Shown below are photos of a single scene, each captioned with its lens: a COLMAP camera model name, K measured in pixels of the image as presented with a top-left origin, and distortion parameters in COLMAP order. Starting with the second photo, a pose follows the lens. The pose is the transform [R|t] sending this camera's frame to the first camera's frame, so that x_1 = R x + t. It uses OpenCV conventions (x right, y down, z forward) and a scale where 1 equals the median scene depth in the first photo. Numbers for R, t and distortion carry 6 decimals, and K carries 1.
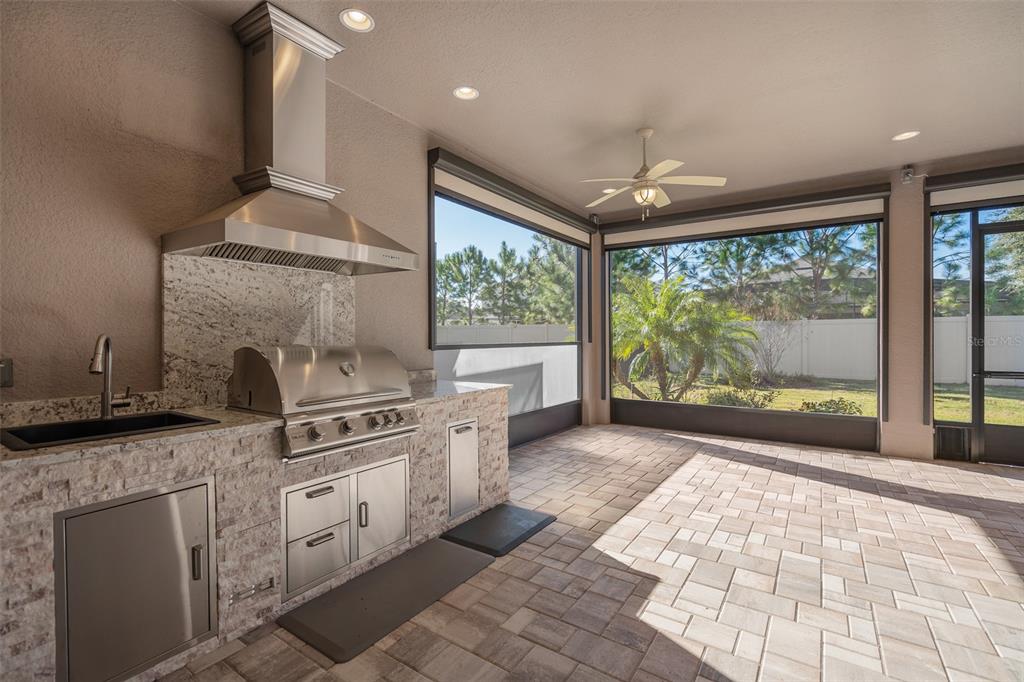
lens RADIAL K [[461.7, 0, 506.2], [0, 461.7, 339.1], [0, 0, 1]] dist [-0.001397, -0.000438]
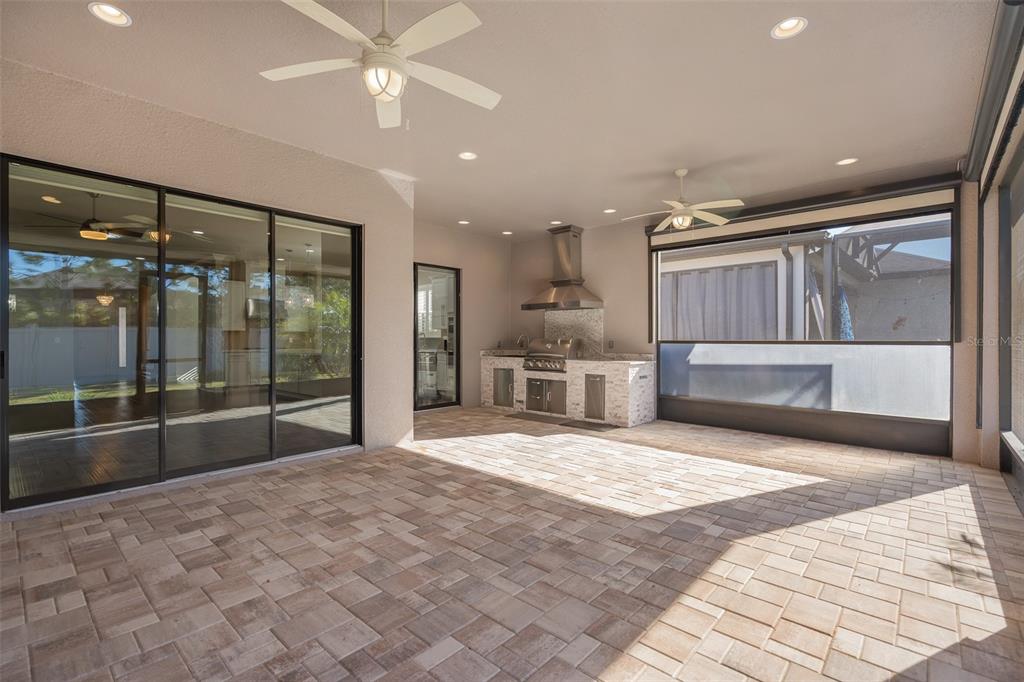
lens RADIAL K [[461.7, 0, 506.2], [0, 461.7, 339.1], [0, 0, 1]] dist [-0.001397, -0.000438]
pose [[-0.134687, 0.003022, -0.990884, 1.464238], [-0.010042, 0.999940, 0.004414, 0.007456], [0.990837, 0.010545, -0.134649, 0.632195]]
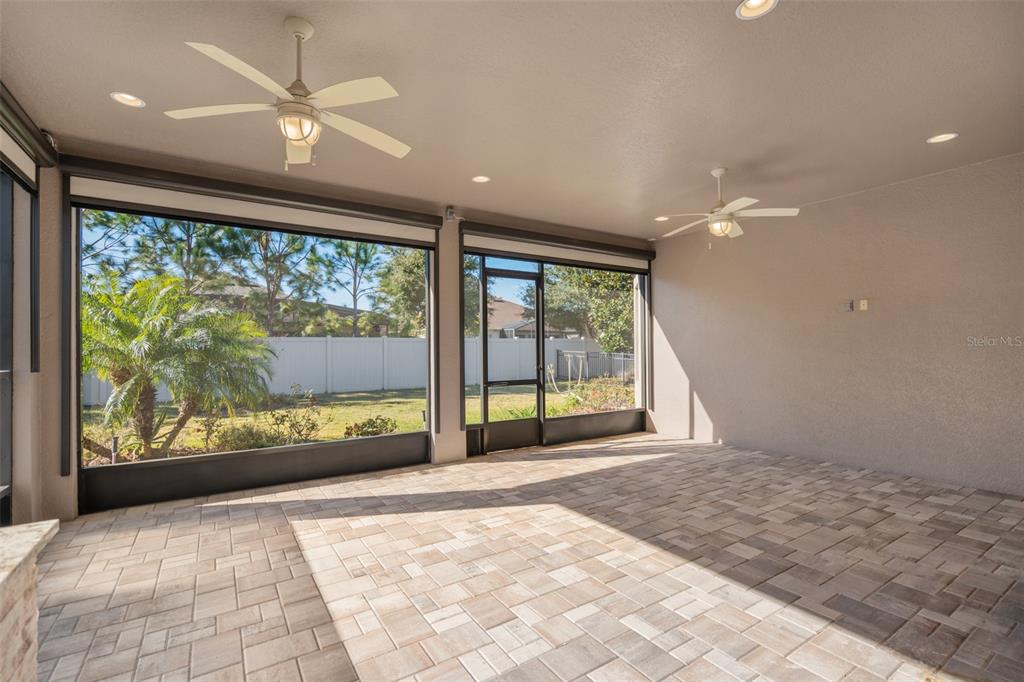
lens RADIAL K [[461.7, 0, 506.2], [0, 461.7, 339.1], [0, 0, 1]] dist [-0.001397, -0.000438]
pose [[0.388313, 0.021963, 0.921266, -0.137821], [0.012042, 0.999510, -0.028904, -0.011603], [-0.921449, 0.022318, 0.387858, 0.470577]]
